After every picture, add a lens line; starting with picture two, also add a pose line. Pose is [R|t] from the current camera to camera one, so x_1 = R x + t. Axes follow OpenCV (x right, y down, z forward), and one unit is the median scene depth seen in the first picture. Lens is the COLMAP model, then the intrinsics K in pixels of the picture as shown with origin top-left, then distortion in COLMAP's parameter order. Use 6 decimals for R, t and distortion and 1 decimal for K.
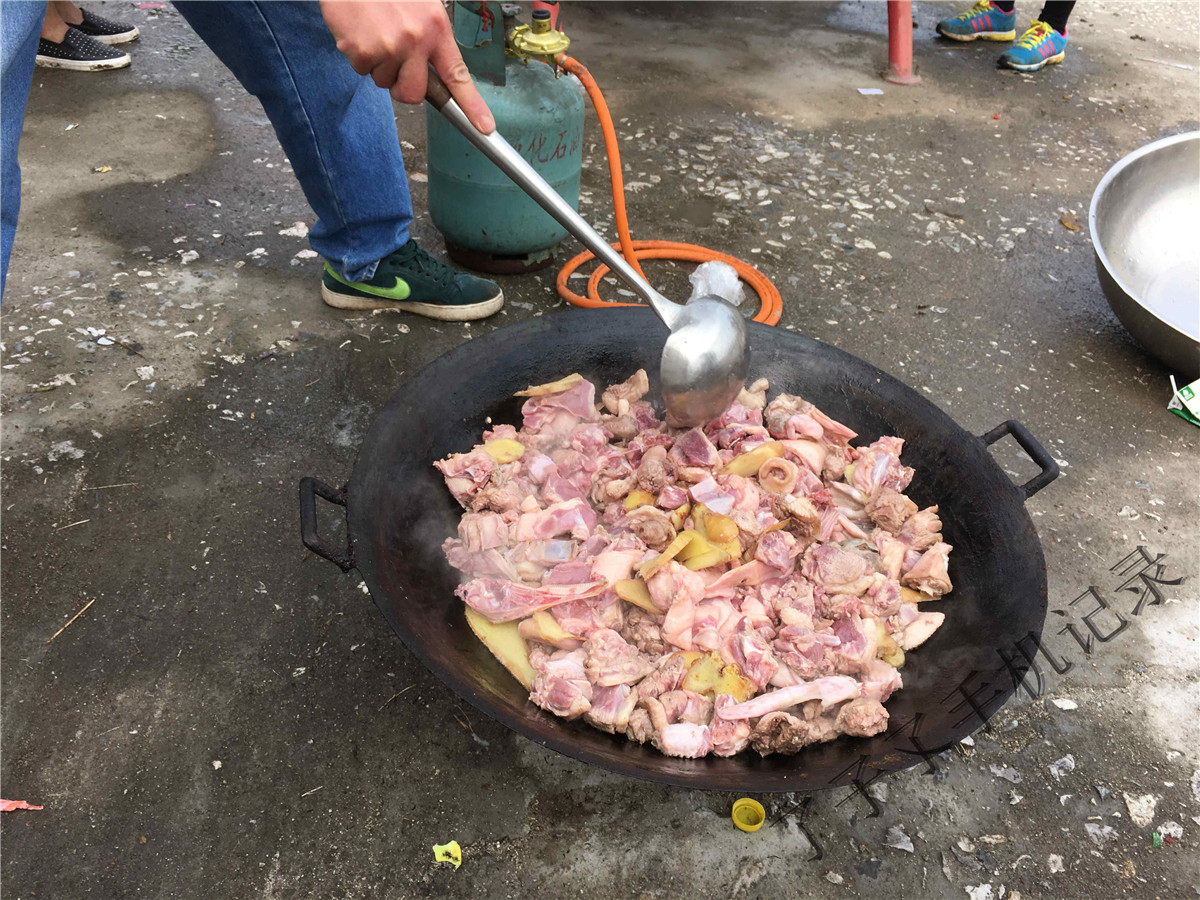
lens RADIAL K [[1027.1, 0, 636.6], [0, 1027.1, 483.1], [0, 0, 1]] dist [0.086860, -0.120975]
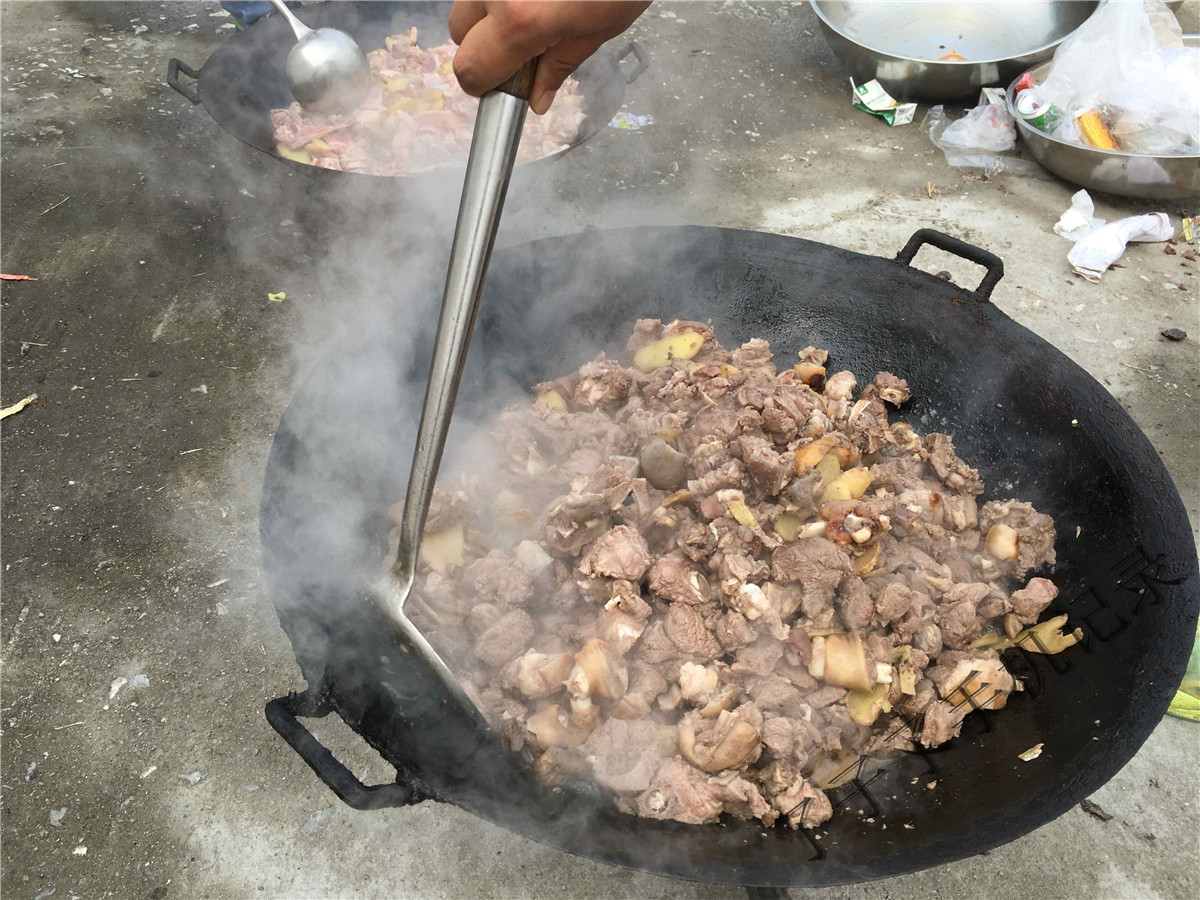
lens RADIAL K [[1027.1, 0, 605.2], [0, 1027.1, 441.1], [0, 0, 1]] dist [0.086860, -0.120975]
pose [[0.999061, -0.019784, -0.038538, 0.239344], [0.021392, 0.998898, 0.041780, 0.310708], [0.037669, -0.042565, 0.998383, -0.388671]]
